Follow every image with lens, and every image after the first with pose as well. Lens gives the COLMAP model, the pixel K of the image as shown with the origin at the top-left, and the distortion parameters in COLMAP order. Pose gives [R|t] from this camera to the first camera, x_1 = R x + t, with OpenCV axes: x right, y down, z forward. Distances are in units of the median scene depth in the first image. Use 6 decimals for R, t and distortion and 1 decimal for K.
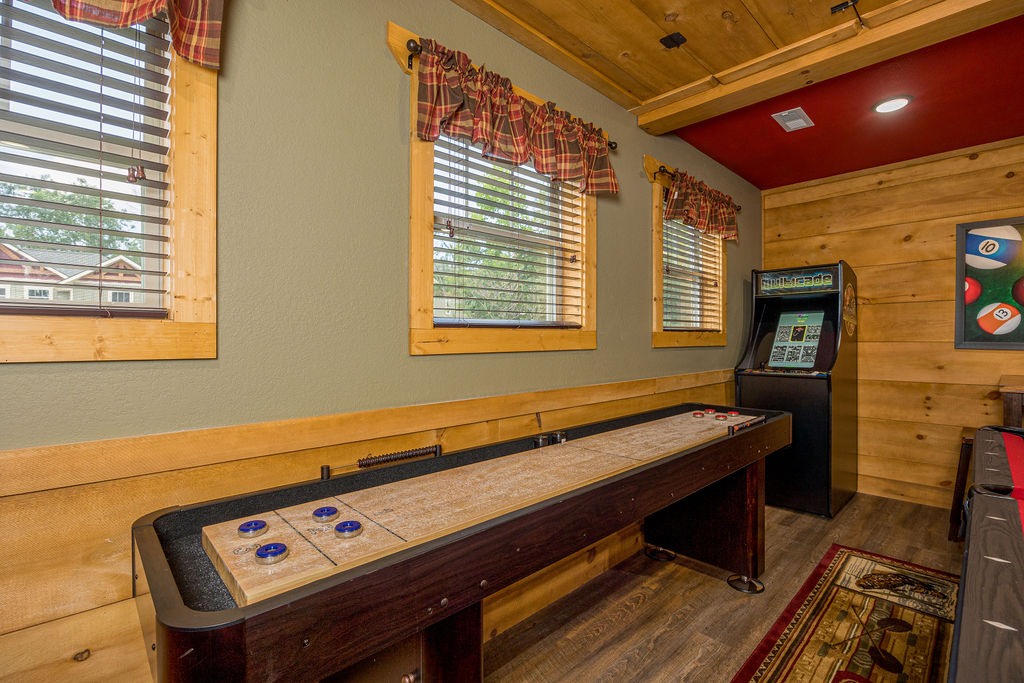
lens RADIAL K [[468.2, 0, 512.2], [0, 468.2, 339.4], [0, 0, 1]] dist [-0.016298, -0.000903]
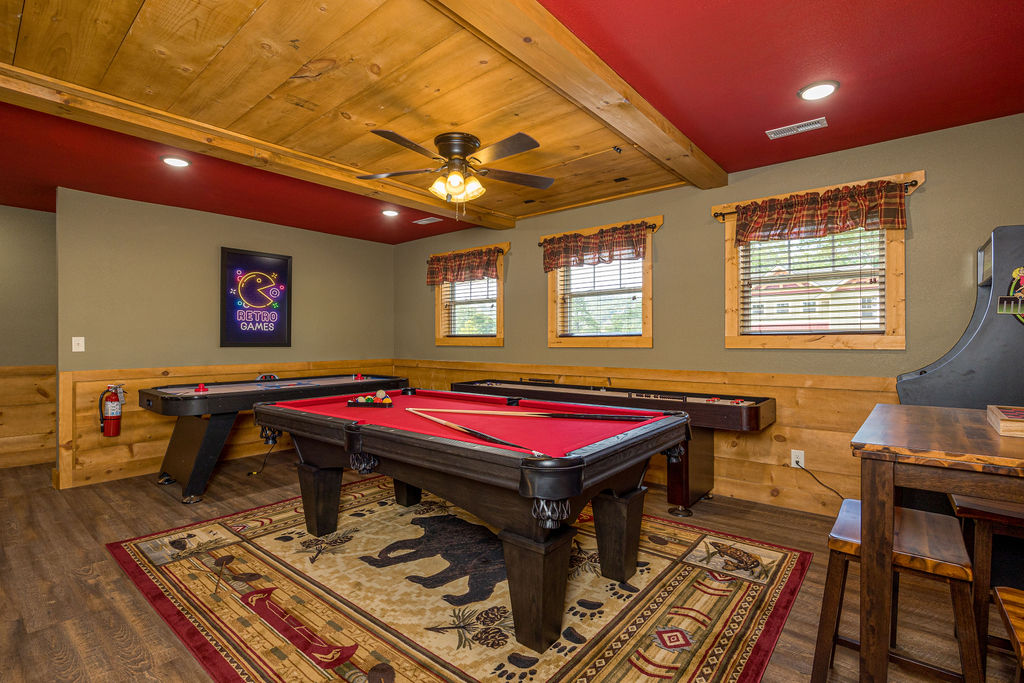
lens RADIAL K [[468.2, 0, 517.2], [0, 468.2, 340.8], [0, 0, 1]] dist [-0.016298, -0.000903]
pose [[0.130668, 0.002788, -0.991422, 1.414201], [0.002592, 0.999992, 0.003154, -0.009172], [0.991423, -0.002982, 0.130659, 0.233363]]
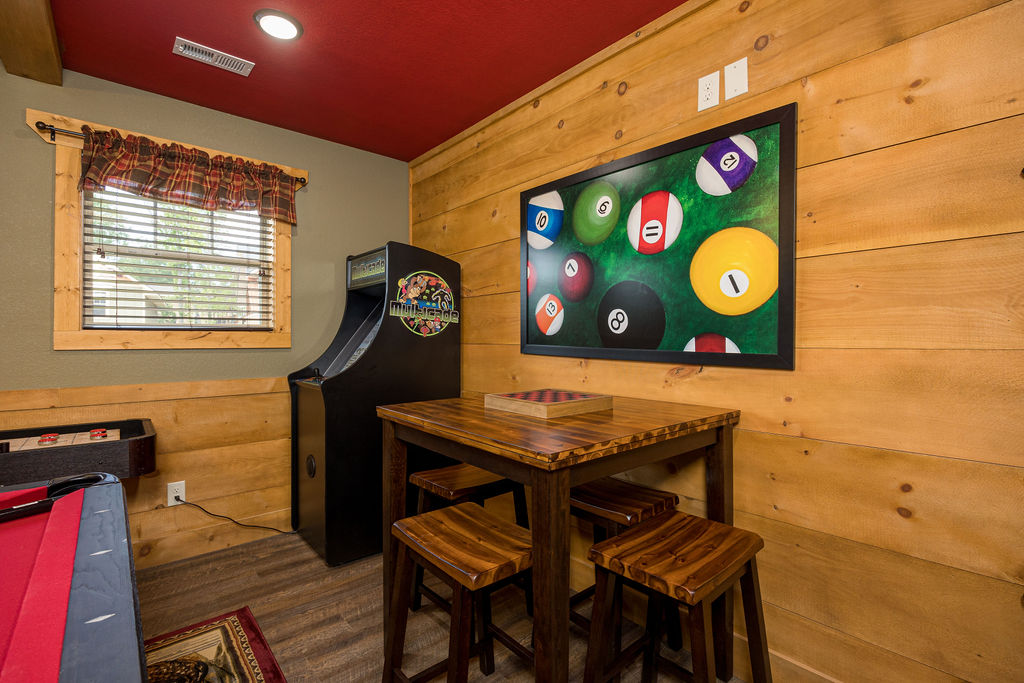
lens RADIAL K [[468.2, 0, 514.3], [0, 468.2, 340.8], [0, 0, 1]] dist [-0.016298, -0.000903]
pose [[0.999182, 0.003601, -0.040285, 1.046657], [-0.003378, 0.999979, 0.005602, -0.005880], [0.040304, -0.005461, 0.999173, 0.226289]]
